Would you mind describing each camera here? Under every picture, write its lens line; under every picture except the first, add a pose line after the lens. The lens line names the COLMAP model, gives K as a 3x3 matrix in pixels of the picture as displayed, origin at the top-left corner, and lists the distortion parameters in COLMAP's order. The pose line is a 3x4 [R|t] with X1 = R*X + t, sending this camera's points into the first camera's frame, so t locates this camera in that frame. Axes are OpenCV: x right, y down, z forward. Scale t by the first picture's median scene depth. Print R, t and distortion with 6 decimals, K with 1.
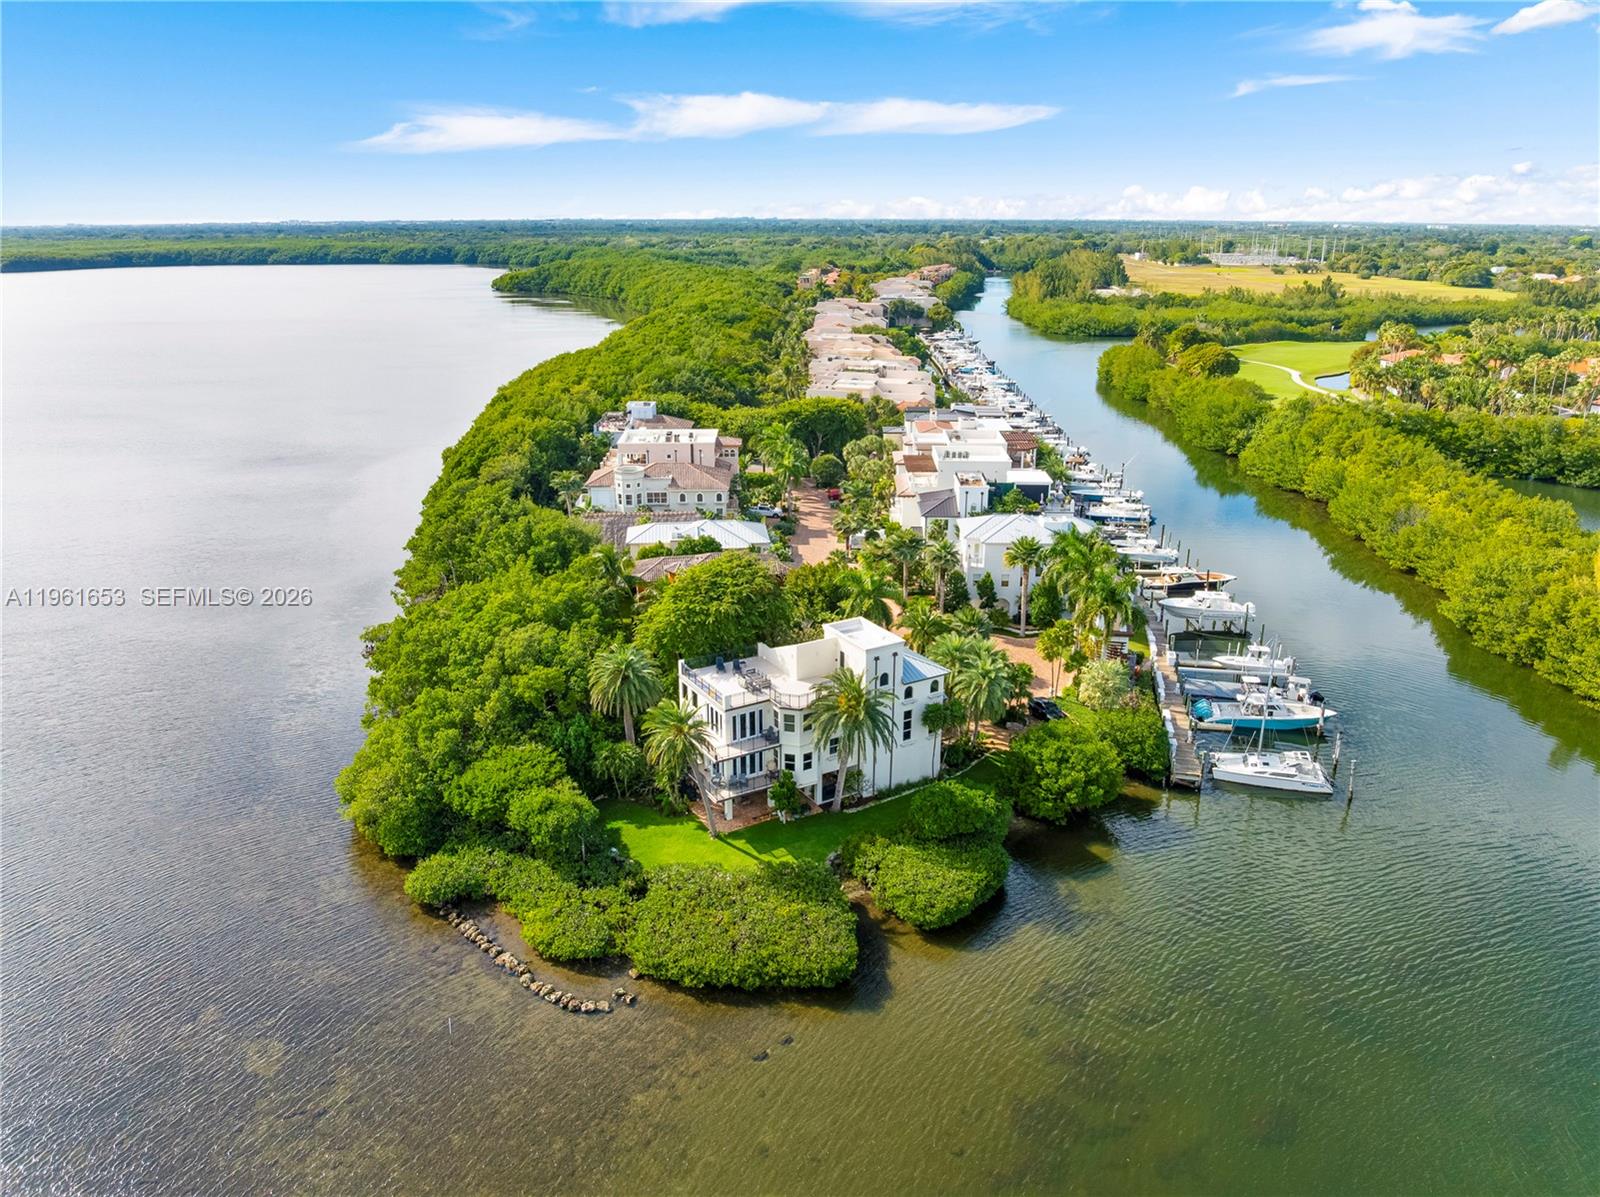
lens RADIAL K [[1139.1, 0, 789.5], [0, 1139.1, 598.3], [0, 0, 1]] dist [-0.042350, -0.002549]
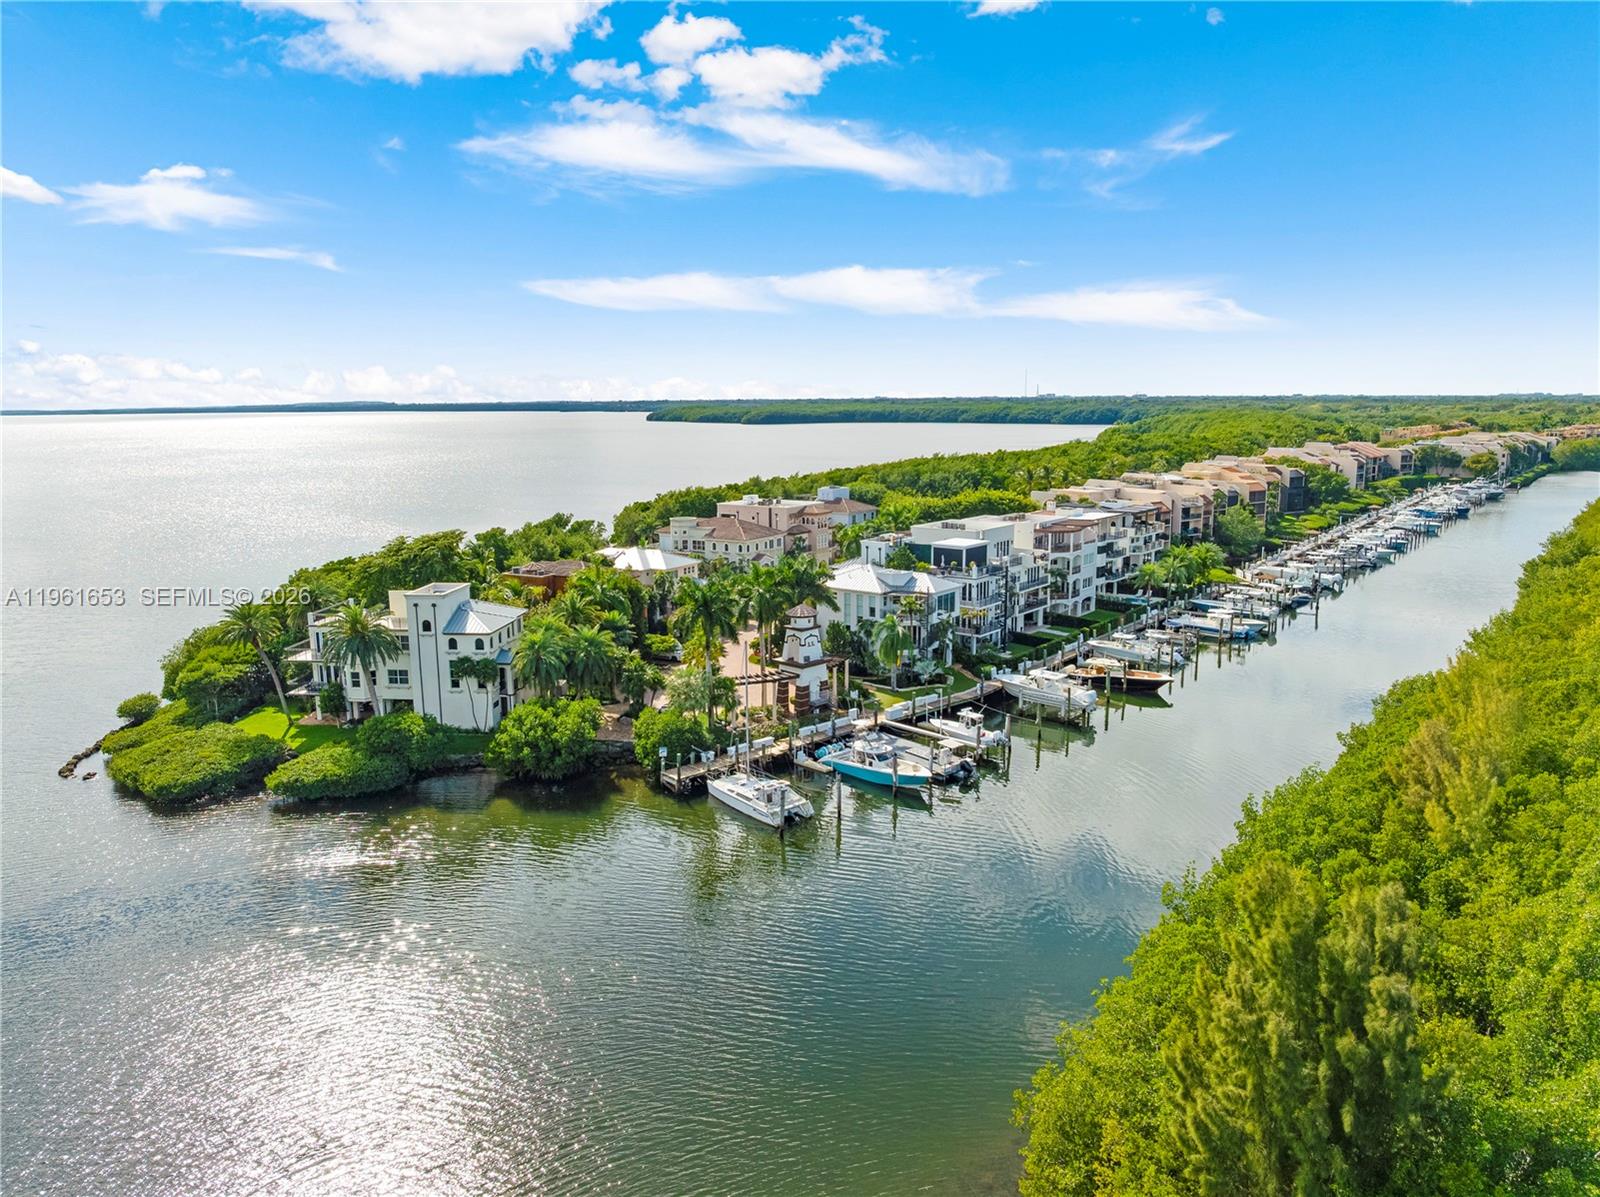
lens RADIAL K [[1139.1, 0, 789.5], [0, 1139.1, 598.3], [0, 0, 1]] dist [-0.042350, -0.002549]
pose [[0.806399, 0.096588, -0.583431, 0.574577], [-0.181486, 0.979385, -0.088706, 0.042754], [0.562835, 0.177417, 0.807304, 0.141825]]
